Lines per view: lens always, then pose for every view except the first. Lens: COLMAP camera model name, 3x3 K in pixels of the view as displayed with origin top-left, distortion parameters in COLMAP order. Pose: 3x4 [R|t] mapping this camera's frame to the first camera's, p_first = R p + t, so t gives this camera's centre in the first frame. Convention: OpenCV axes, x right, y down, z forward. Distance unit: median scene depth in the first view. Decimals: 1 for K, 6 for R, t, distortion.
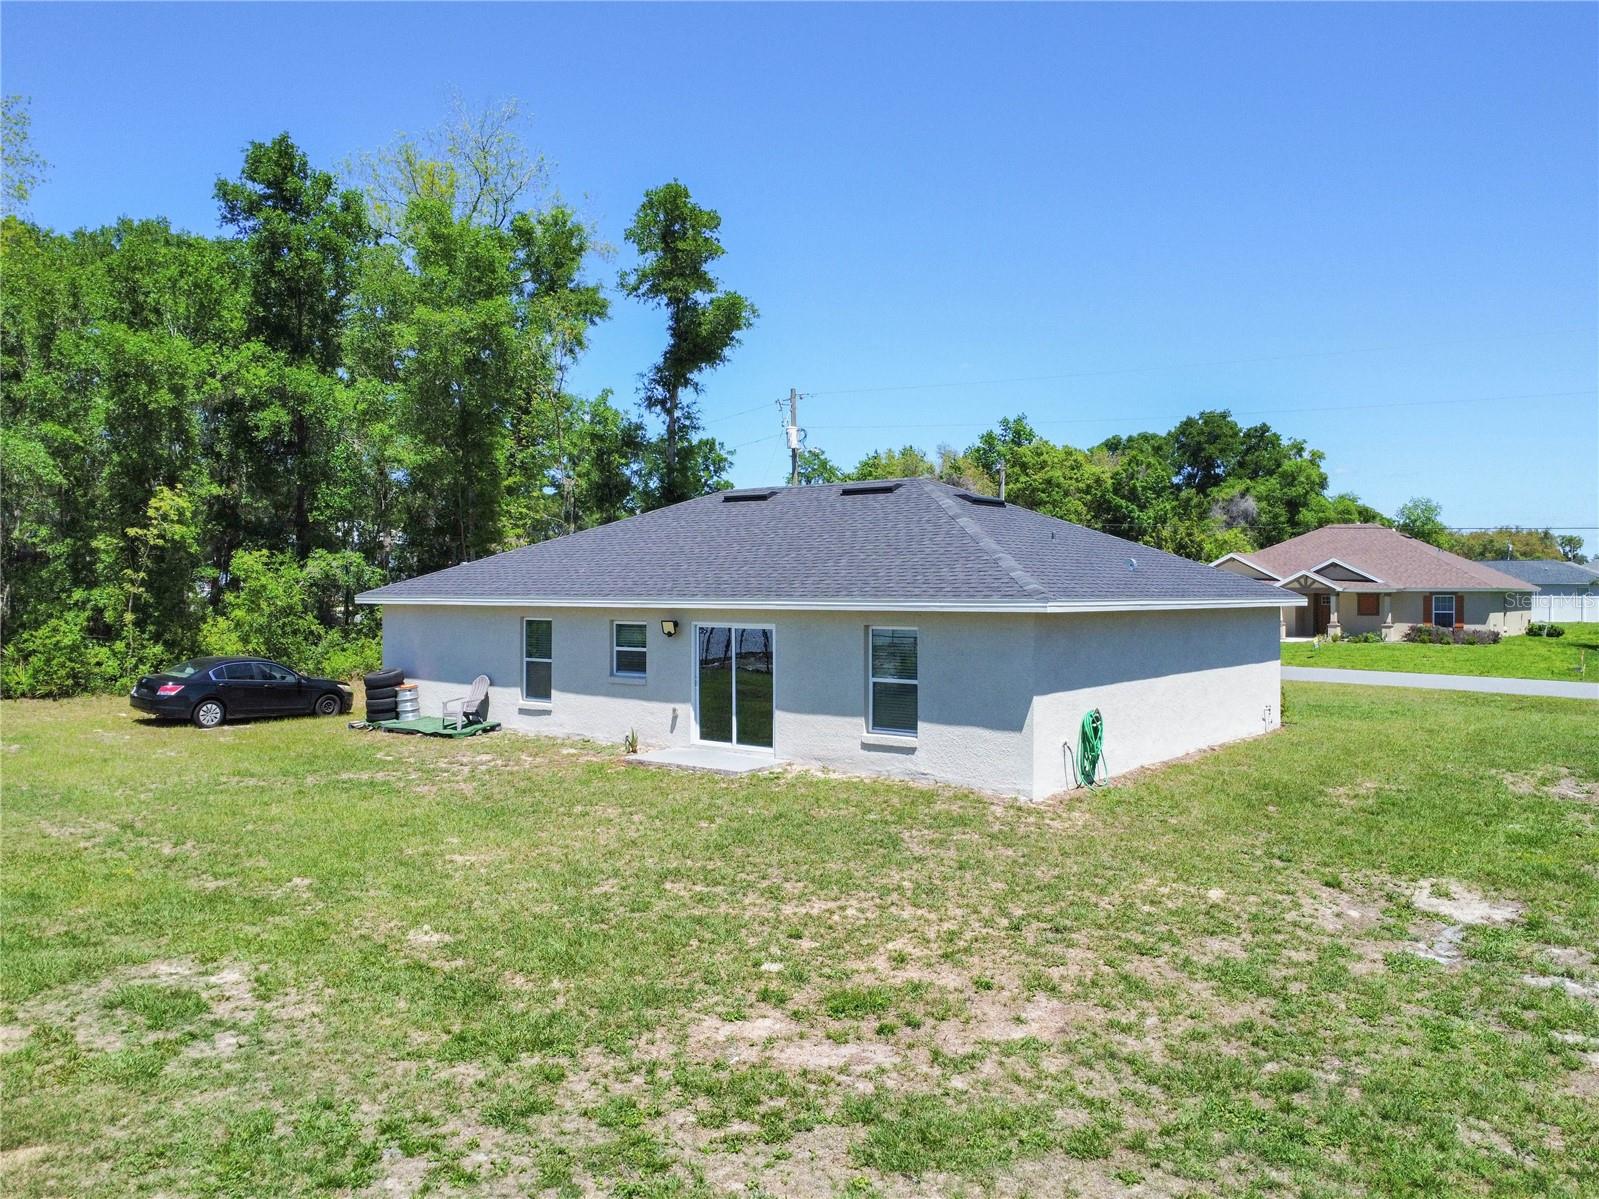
lens RADIAL K [[1183.4, 0, 757.8], [0, 1183.4, 594.4], [0, 0, 1]] dist [-0.030581, -0.003046]
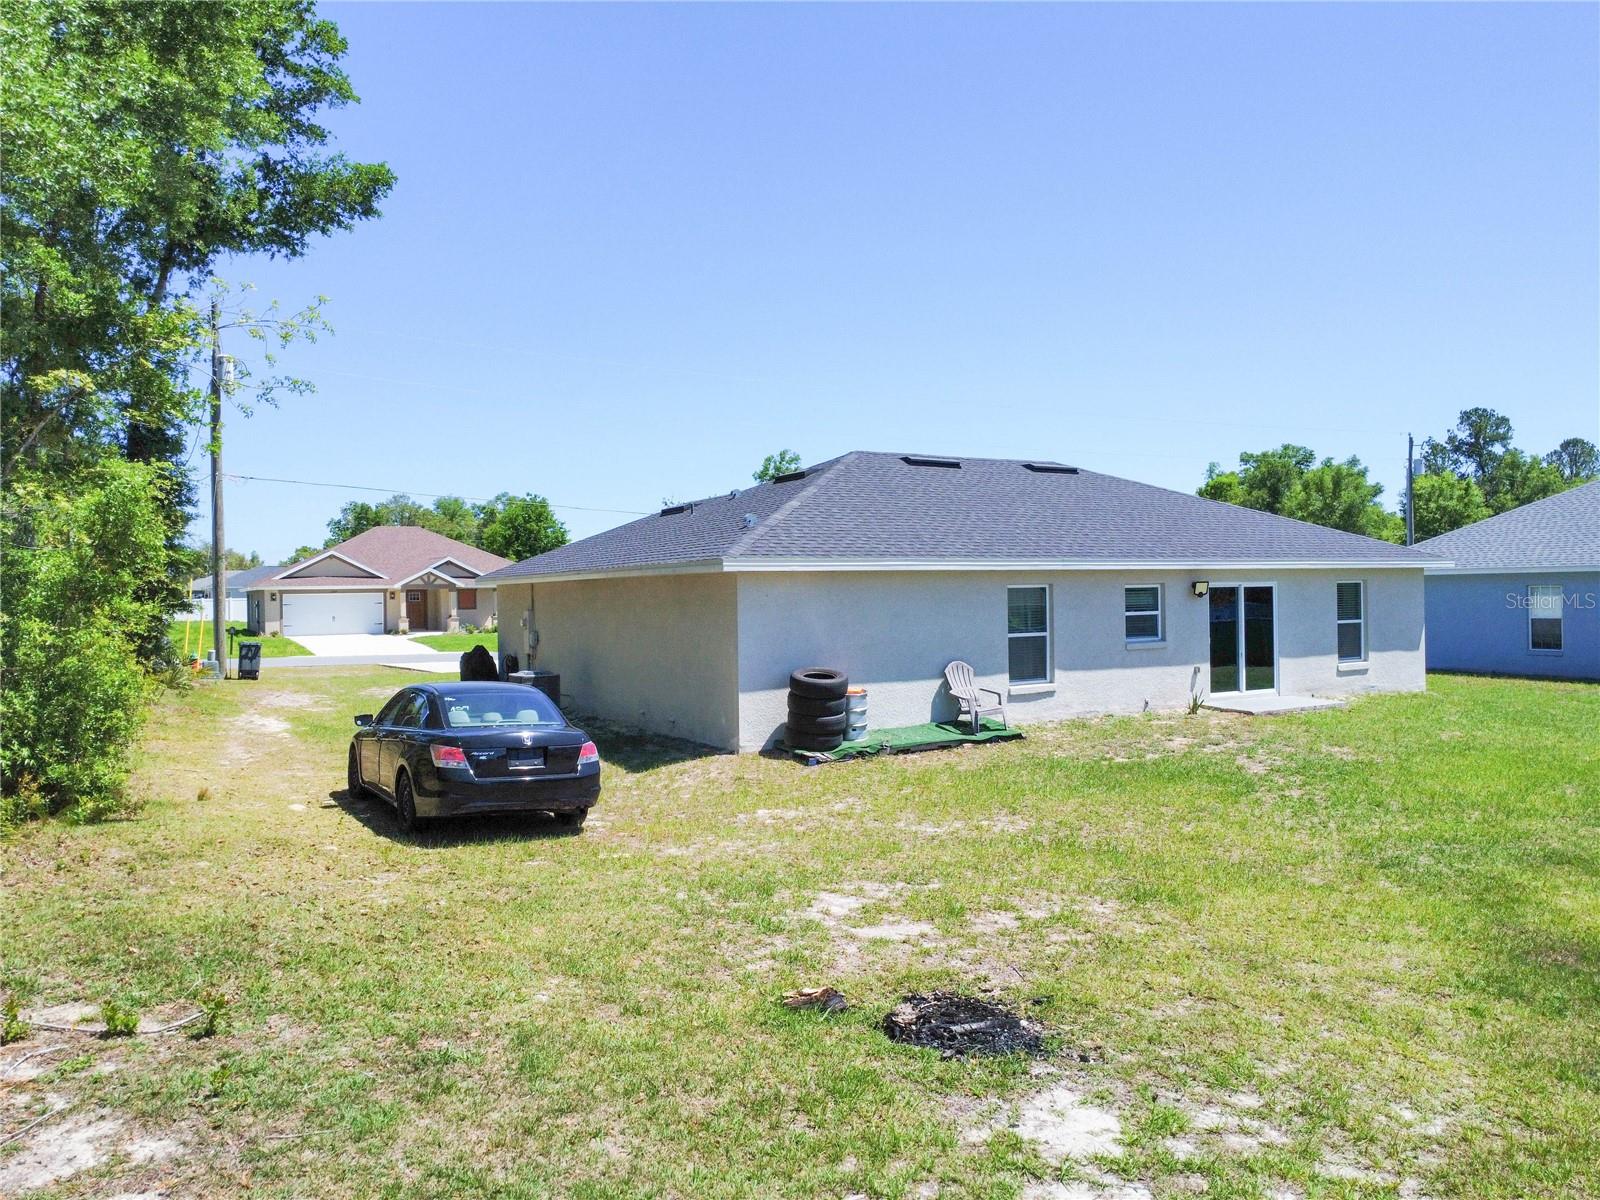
lens RADIAL K [[1136.4, 0, 798.5], [0, 1136.4, 650.9], [0, 0, 1]] dist [-0.048085, -0.002248]
pose [[0.369882, -0.055128, 0.927442, -1.114614], [0.018912, 0.998478, 0.051808, 0.025174], [-0.928886, -0.001623, 0.370361, 0.961665]]
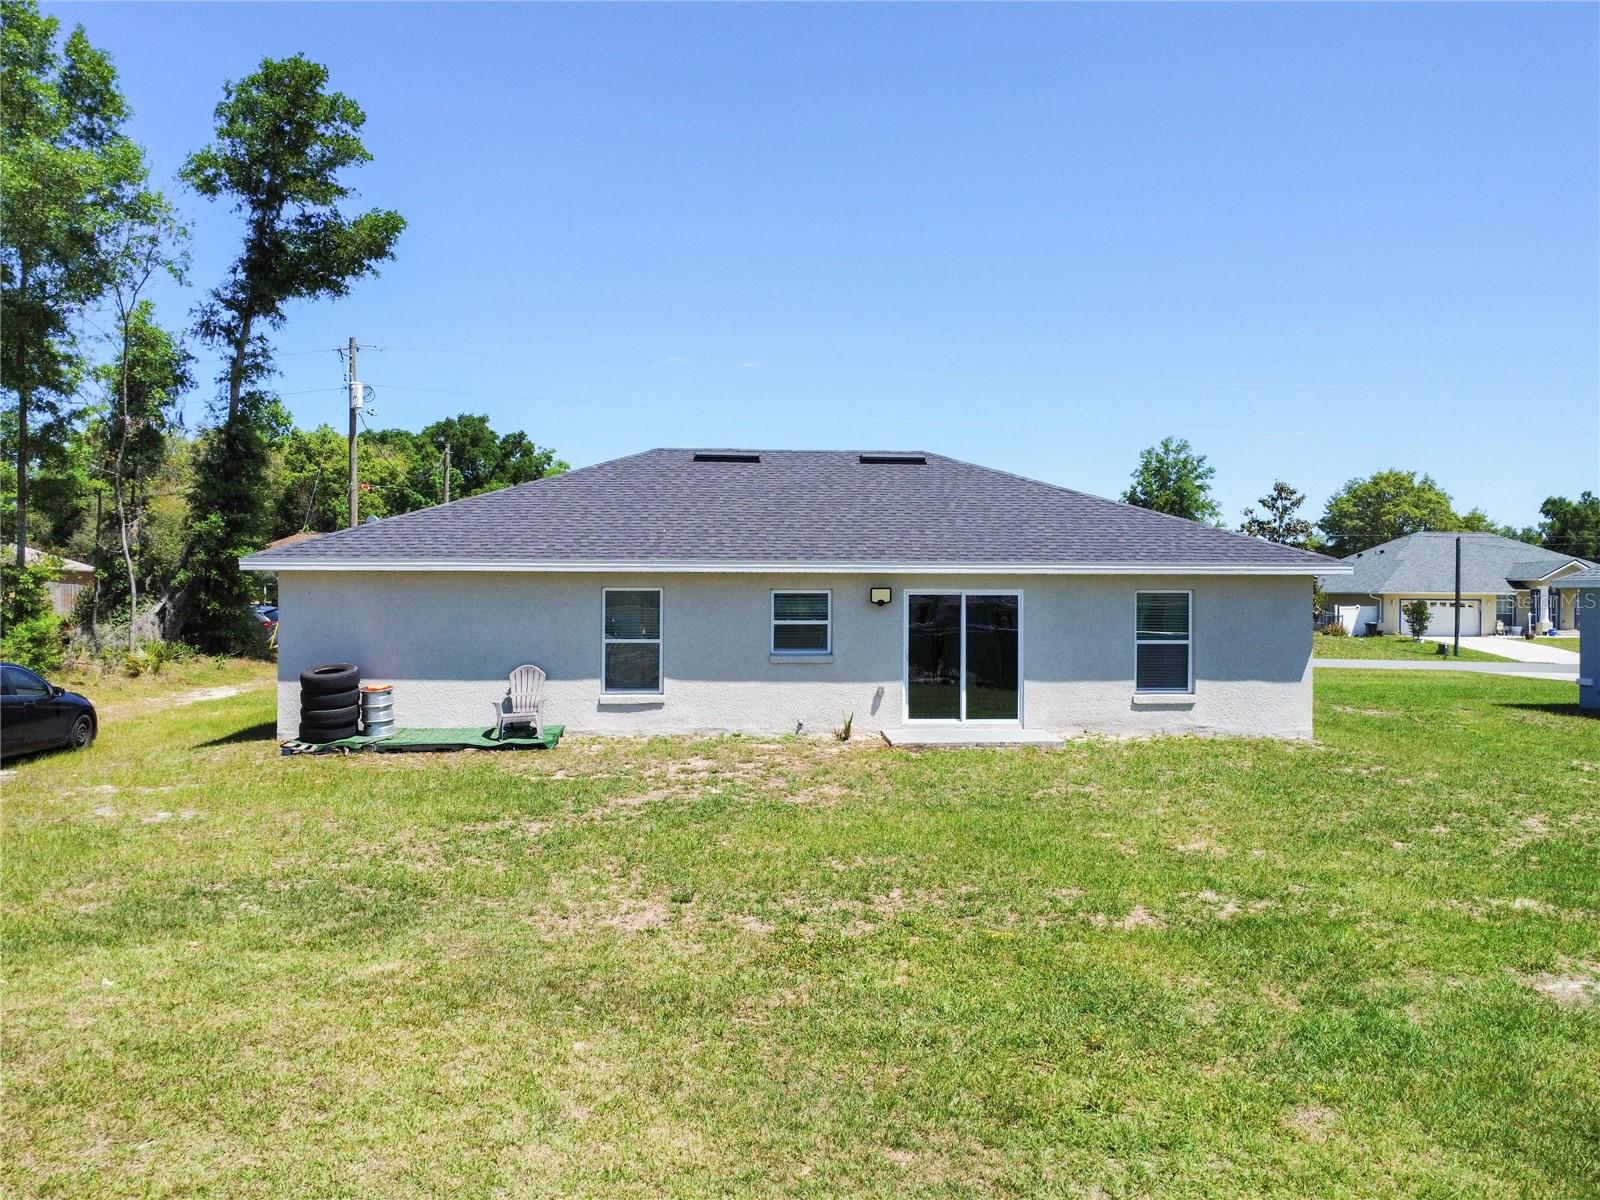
lens RADIAL K [[1184.2, 0, 758.3], [0, 1184.2, 594.9], [0, 0, 1]] dist [-0.030581, -0.003046]
pose [[0.743357, 0.002491, 0.668891, -0.730637], [-0.000477, 0.999995, -0.003193, 0.030940], [-0.668895, 0.002055, 0.743354, 0.406359]]
